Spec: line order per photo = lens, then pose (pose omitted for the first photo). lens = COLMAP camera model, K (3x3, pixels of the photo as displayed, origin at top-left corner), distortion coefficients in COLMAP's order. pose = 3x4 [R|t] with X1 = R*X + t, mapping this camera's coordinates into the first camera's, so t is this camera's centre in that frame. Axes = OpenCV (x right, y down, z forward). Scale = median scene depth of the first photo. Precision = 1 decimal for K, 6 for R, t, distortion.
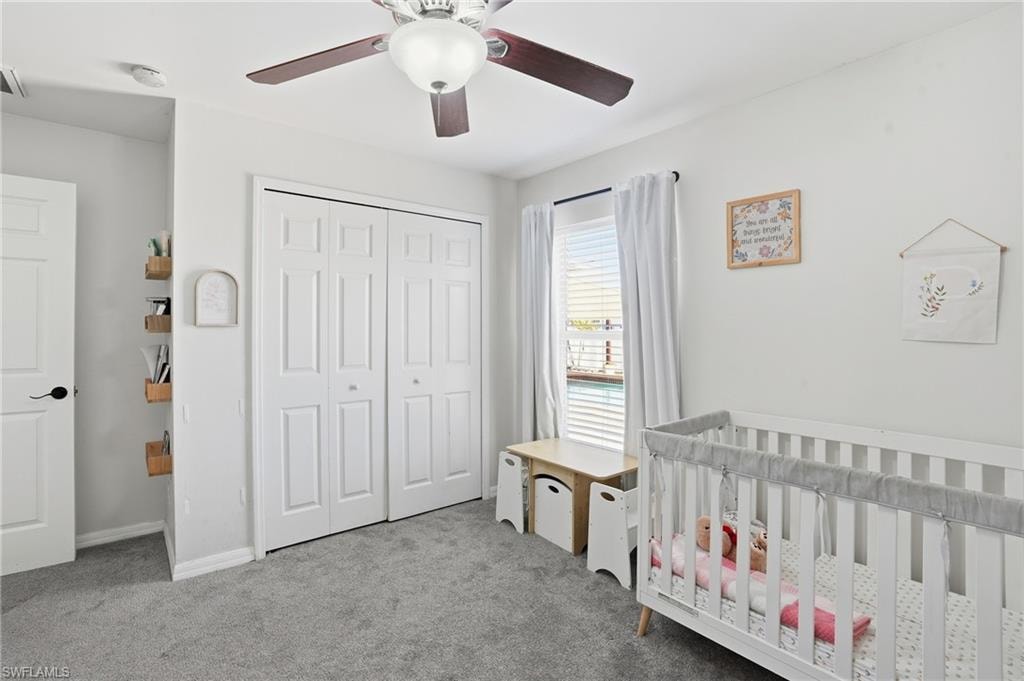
lens RADIAL K [[482.3, 0, 518.2], [0, 482.3, 338.2], [0, 0, 1]] dist [-0.059115, 0.014621]
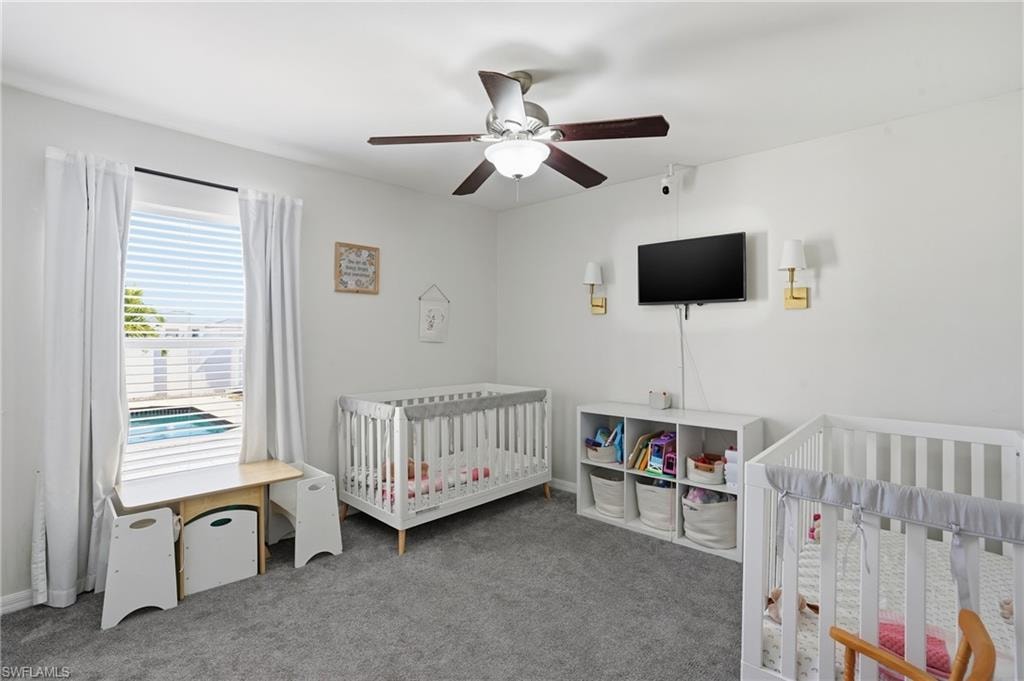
lens RADIAL K [[482.3, 0, 510.1], [0, 482.3, 337.3], [0, 0, 1]] dist [-0.059115, 0.014621]
pose [[-0.120670, -0.002802, 0.992689, -0.991249], [0.017438, 0.999836, 0.004942, -0.014161], [-0.992540, 0.017907, -0.120601, 0.703740]]
